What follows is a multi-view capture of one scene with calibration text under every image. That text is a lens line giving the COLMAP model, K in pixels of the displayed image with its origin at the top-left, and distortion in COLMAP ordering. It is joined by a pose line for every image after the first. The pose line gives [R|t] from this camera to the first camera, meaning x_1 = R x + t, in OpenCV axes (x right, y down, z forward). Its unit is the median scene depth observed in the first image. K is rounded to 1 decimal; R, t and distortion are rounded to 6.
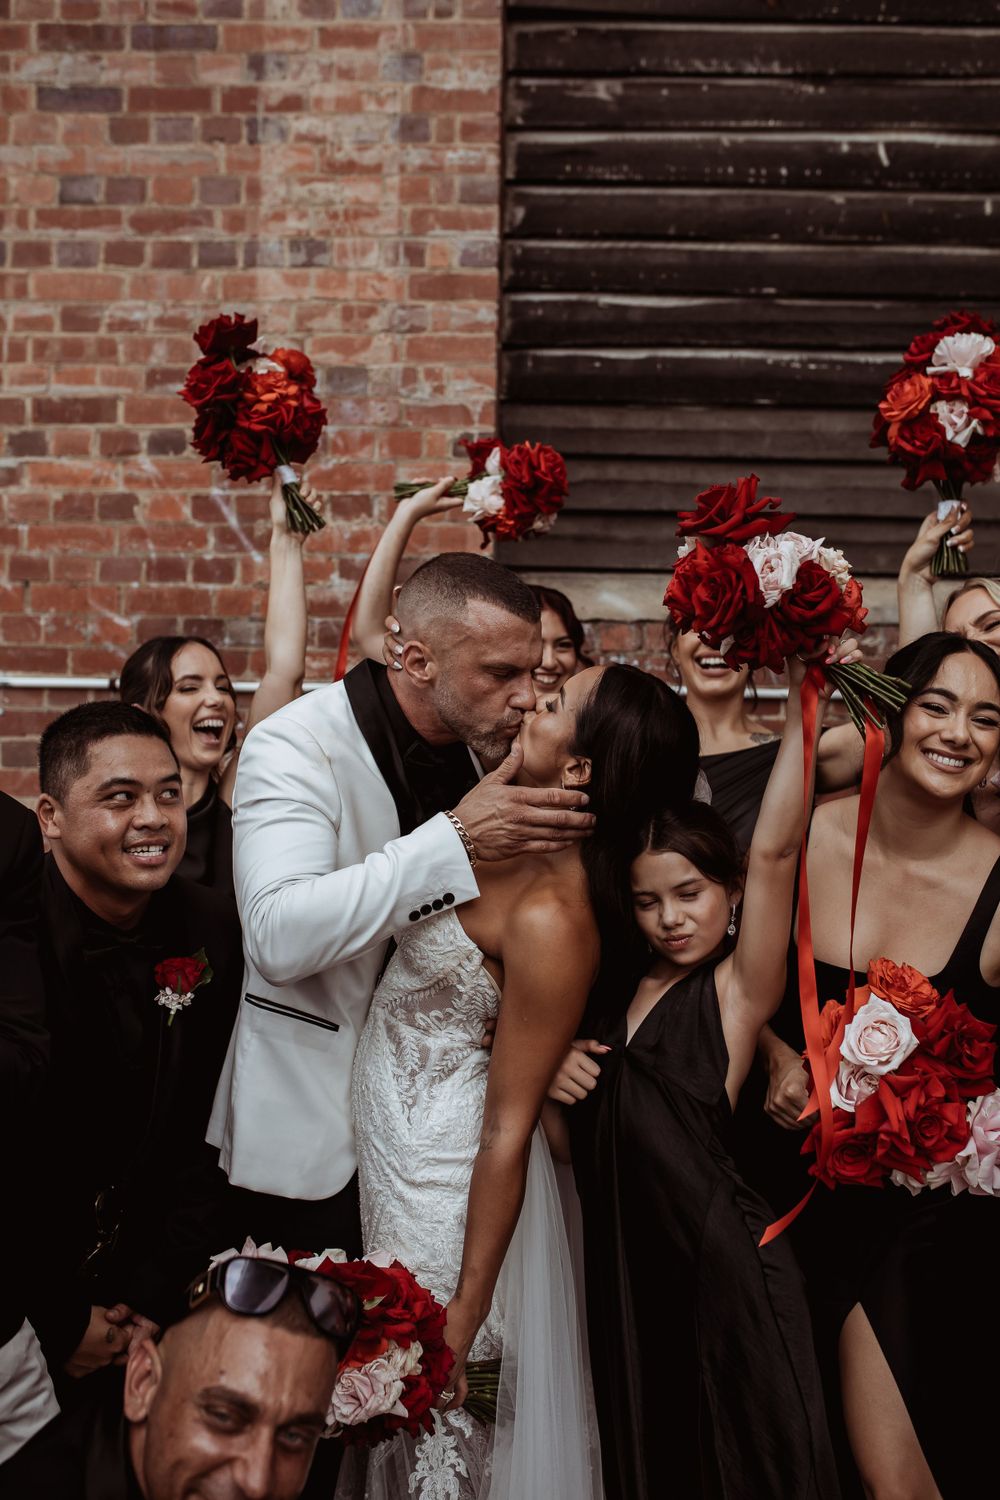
lens RADIAL K [[1436.0, 0, 489.3], [0, 1436.0, 743.8], [0, 0, 1]] dist [-0.059159, 0.109546]
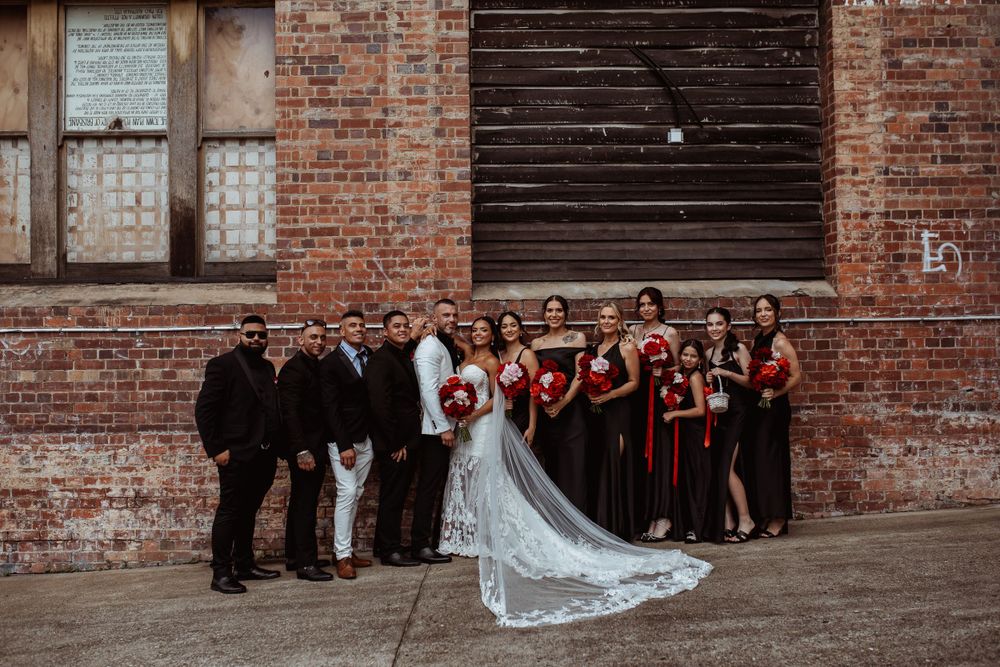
lens RADIAL K [[957.3, 0, 500.0], [0, 957.3, 333.5], [0, 0, 1]] dist [-0.059159, 0.109546]
pose [[0.998596, -0.028619, 0.044582, -0.029458], [0.029310, 0.999459, -0.014923, 0.010184], [-0.044131, 0.016209, 0.998894, -0.934055]]
